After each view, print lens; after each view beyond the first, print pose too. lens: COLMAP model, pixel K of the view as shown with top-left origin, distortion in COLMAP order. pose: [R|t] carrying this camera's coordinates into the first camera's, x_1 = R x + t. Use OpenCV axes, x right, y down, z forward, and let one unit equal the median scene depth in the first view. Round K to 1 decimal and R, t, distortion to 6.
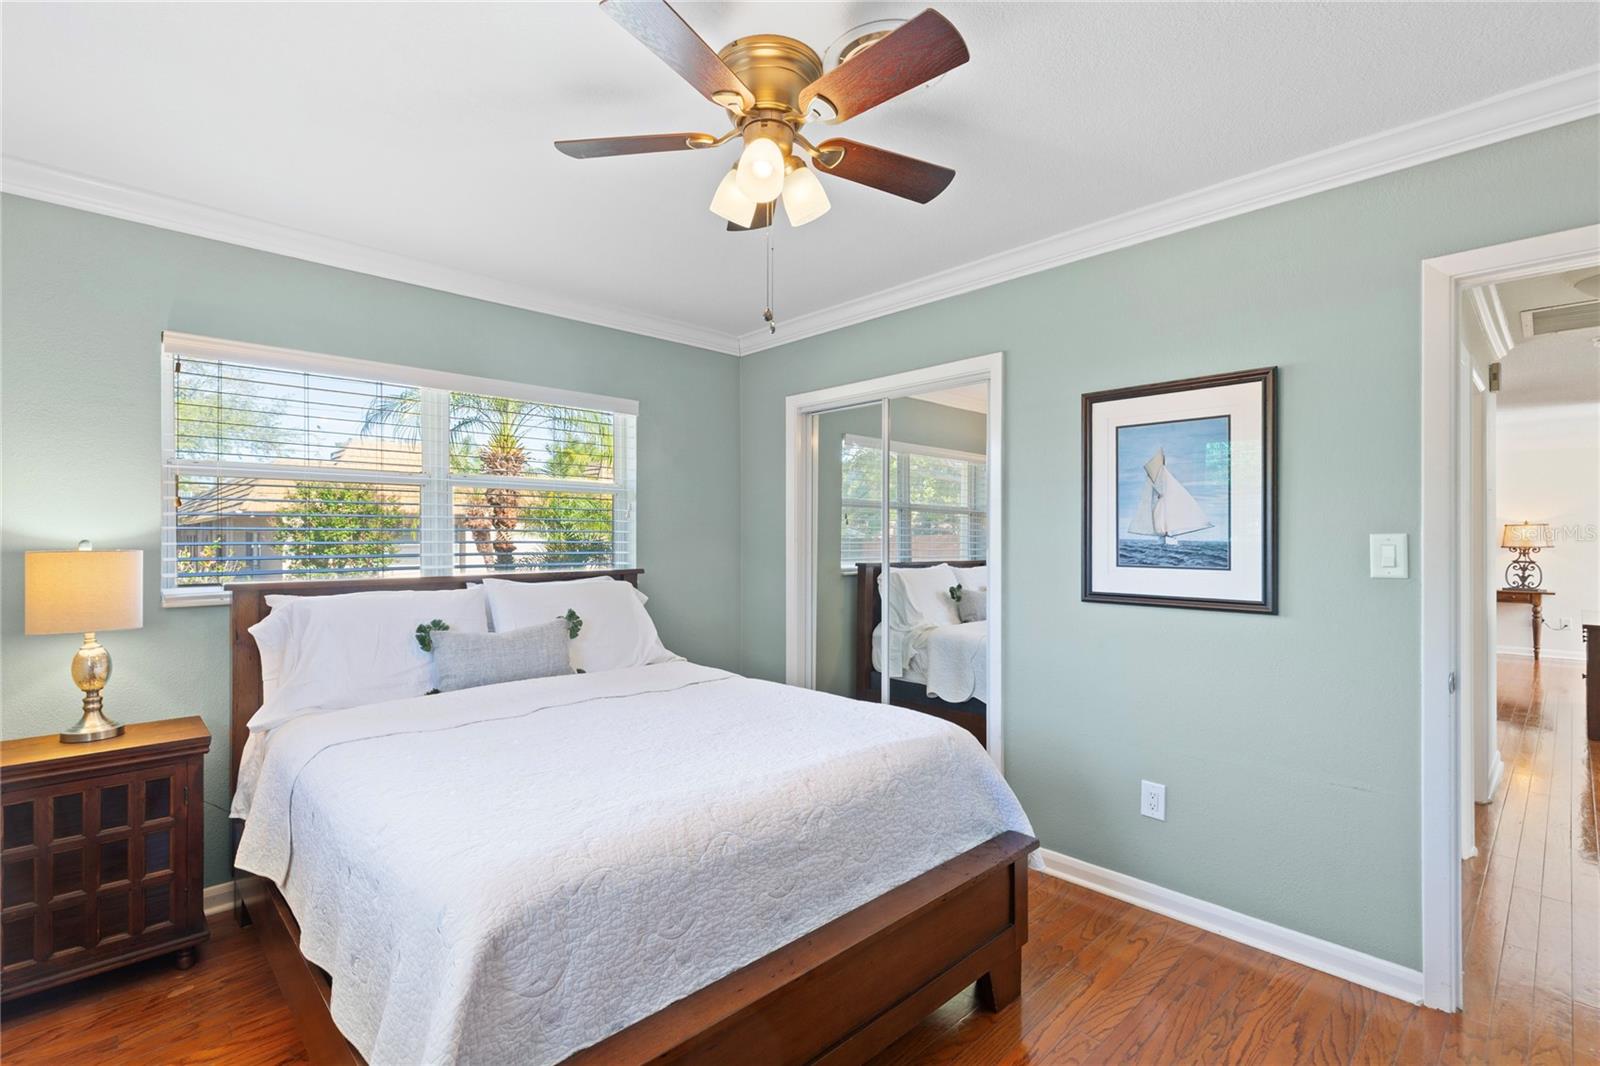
lens RADIAL K [[730.0, 0, 795.0], [0, 730.0, 536.8], [0, 0, 1]] dist [0.009282, -0.000986]
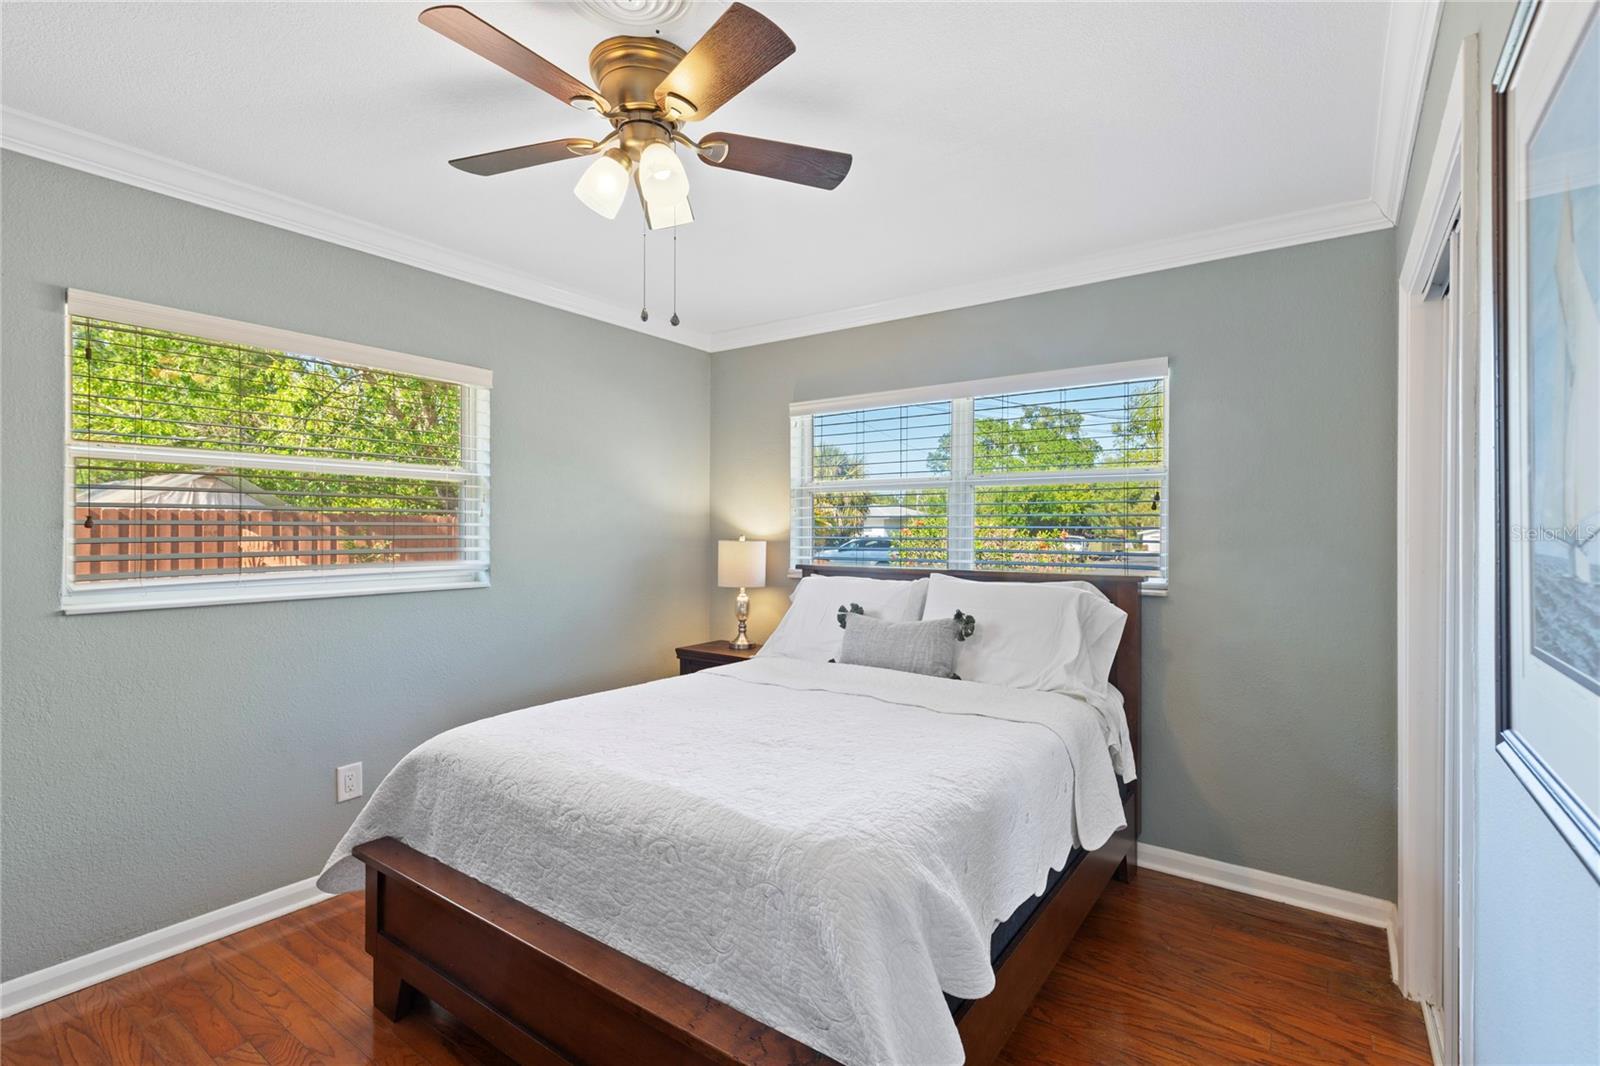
lens RADIAL K [[730.0, 0, 801.3], [0, 730.0, 527.4], [0, 0, 1]] dist [0.009282, -0.000986]
pose [[0.198711, -0.002181, -0.980056, 0.878631], [-0.001587, 0.999995, -0.002547, -0.011140], [0.980057, 0.002061, 0.198706, 0.898405]]
